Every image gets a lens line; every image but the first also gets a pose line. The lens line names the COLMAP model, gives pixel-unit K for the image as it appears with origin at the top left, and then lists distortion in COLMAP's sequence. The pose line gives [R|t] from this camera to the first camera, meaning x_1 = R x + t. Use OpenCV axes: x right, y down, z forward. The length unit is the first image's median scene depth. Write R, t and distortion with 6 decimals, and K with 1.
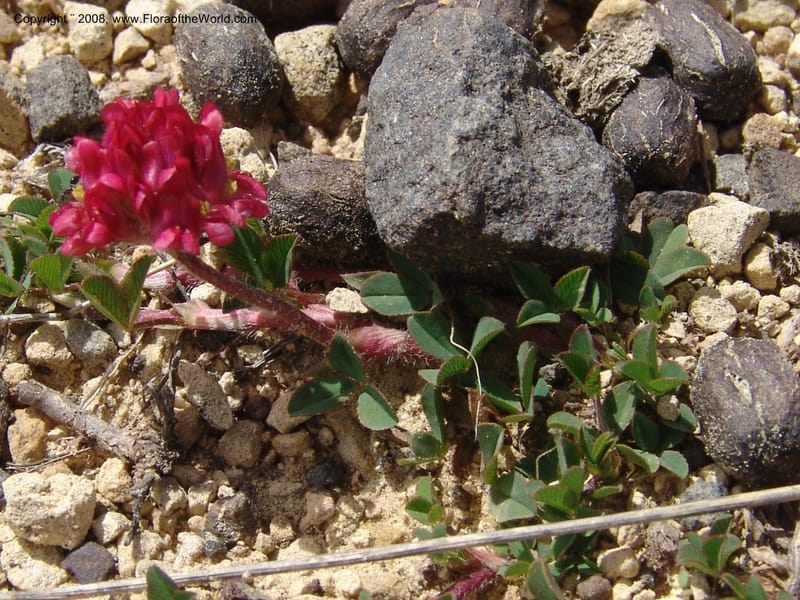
lens RADIAL K [[2199.4, 0, 400.0], [0, 2199.4, 300.0], [0, 0, 1]] dist [-0.193594, -1.202024]
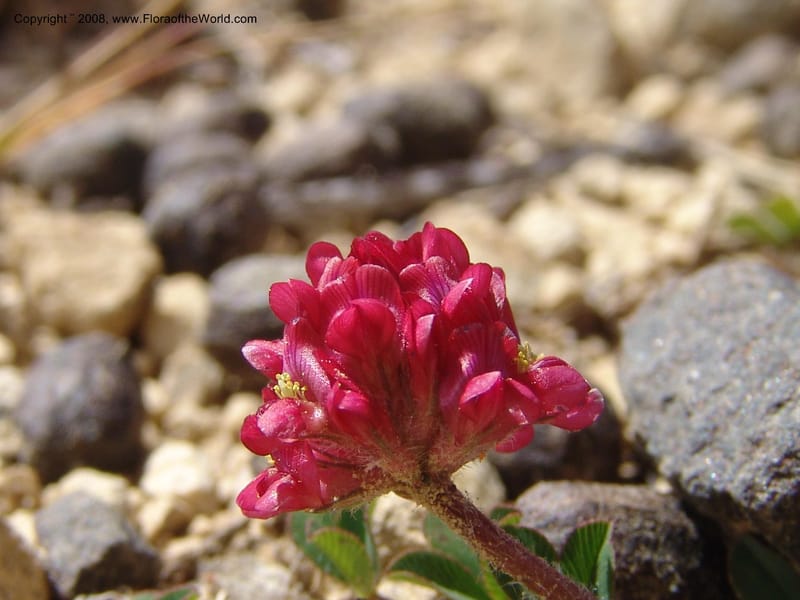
lens RADIAL K [[2199.4, 0, 400.0], [0, 2199.4, 300.0], [0, 0, 1]] dist [-0.193594, -1.202024]
pose [[0.967472, -0.073304, 0.242125, -0.234062], [0.203299, 0.794890, -0.571681, 0.243038], [-0.150556, 0.602310, 0.783936, 0.495289]]
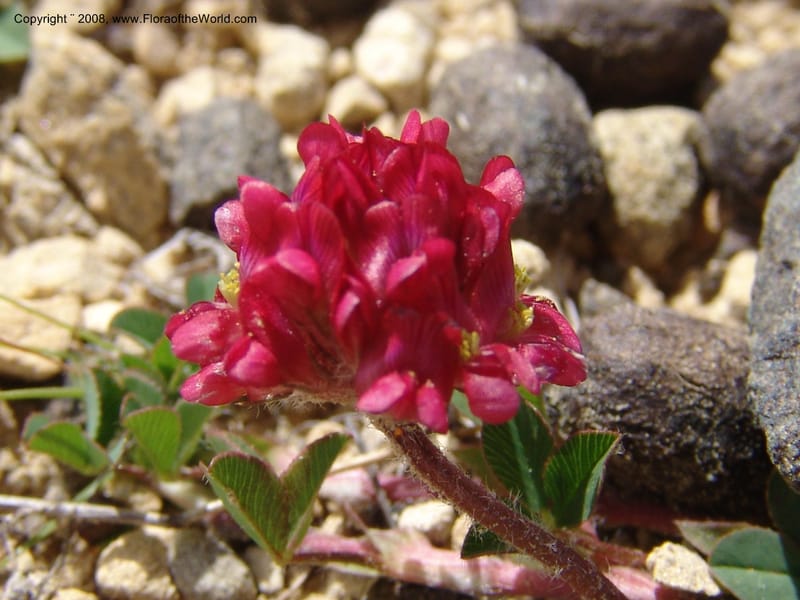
lens RADIAL K [[2199.4, 0, 400.0], [0, 2199.4, 300.0], [0, 0, 1]] dist [-0.193594, -1.202024]
pose [[0.986436, 0.141049, -0.083965, -0.057542], [-0.150521, 0.981312, -0.119879, 0.010427], [0.065487, 0.130891, 0.989232, 0.446476]]
